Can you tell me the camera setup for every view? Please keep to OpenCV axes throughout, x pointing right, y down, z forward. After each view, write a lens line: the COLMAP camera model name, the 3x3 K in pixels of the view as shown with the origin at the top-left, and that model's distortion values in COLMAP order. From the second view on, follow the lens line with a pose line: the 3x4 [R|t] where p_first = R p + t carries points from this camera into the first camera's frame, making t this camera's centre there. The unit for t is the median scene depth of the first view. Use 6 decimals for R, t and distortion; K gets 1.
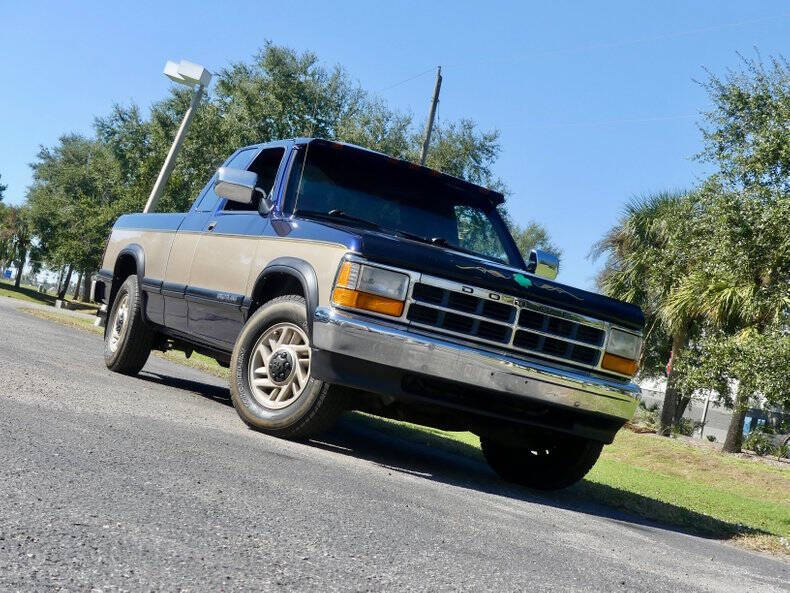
lens RADIAL K [[1526.9, 0, 425.3], [0, 1526.9, 294.9], [0, 0, 1]] dist [0.024014, -0.127484]
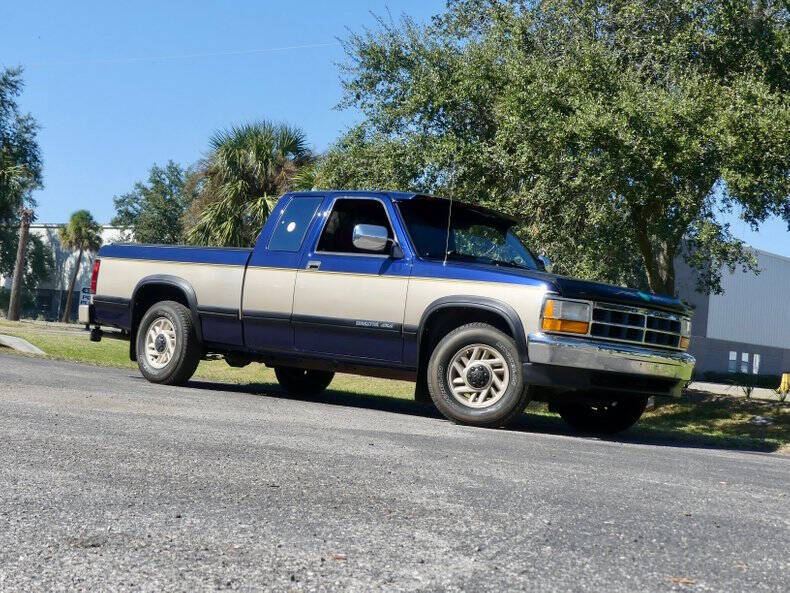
lens RADIAL K [[1526.9, 0, 425.3], [0, 1526.9, 294.9], [0, 0, 1]] dist [0.024014, -0.127484]
pose [[0.919171, -0.116918, 0.376104, -0.635321], [0.088463, 0.991810, 0.092121, -0.153825], [-0.383795, -0.051404, 0.921987, -0.237754]]
